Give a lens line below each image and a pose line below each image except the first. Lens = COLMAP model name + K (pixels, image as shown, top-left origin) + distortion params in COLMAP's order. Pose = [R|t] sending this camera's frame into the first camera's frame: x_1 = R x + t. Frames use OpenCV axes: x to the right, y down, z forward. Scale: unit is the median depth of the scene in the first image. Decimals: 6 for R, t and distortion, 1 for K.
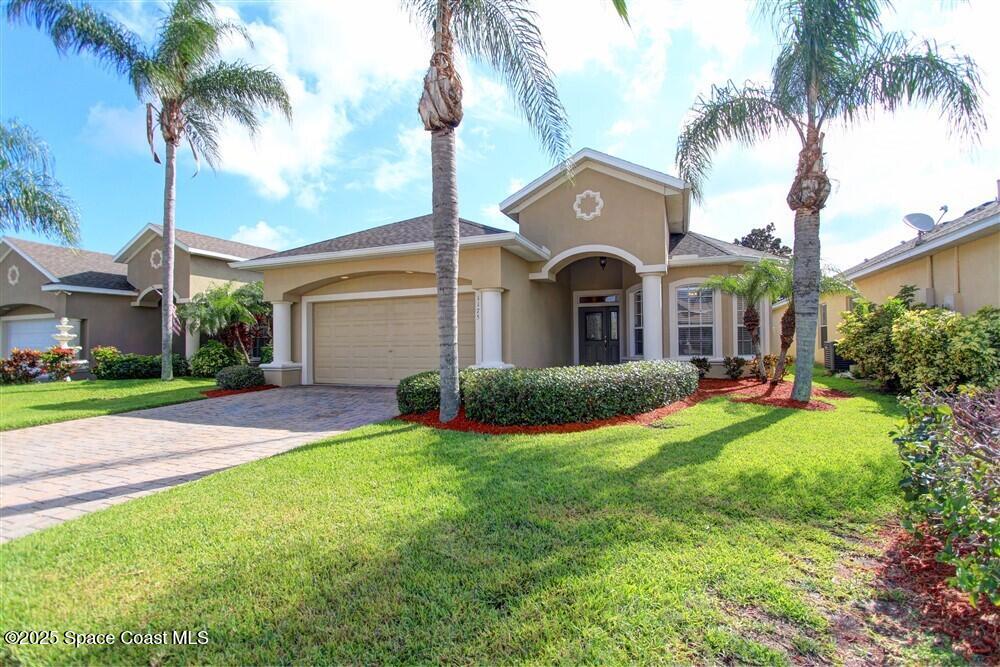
lens RADIAL K [[405.3, 0, 500.0], [0, 405.3, 333.5], [0, 0, 1]] dist [-0.014078, -0.000060]
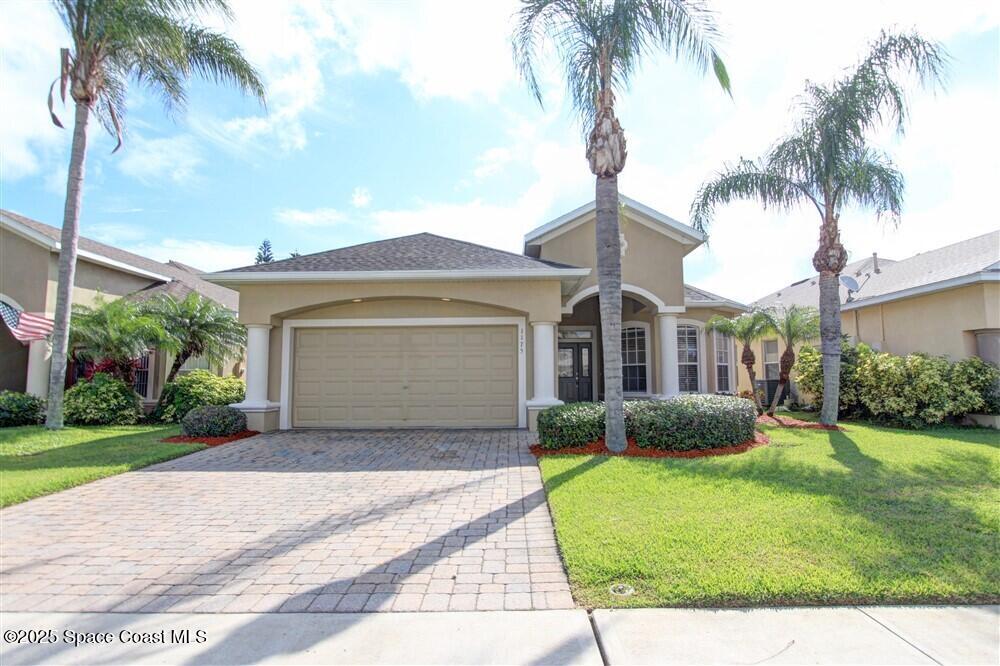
lens RADIAL K [[470.6, 0, 507.6], [0, 470.6, 337.6], [0, 0, 1]] dist [-0.015951, 0.001524]
pose [[0.948278, 0.033372, 0.315683, -0.384785], [-0.011012, 0.997318, -0.072351, 0.007819], [-0.317251, 0.065132, 0.946102, -0.032084]]
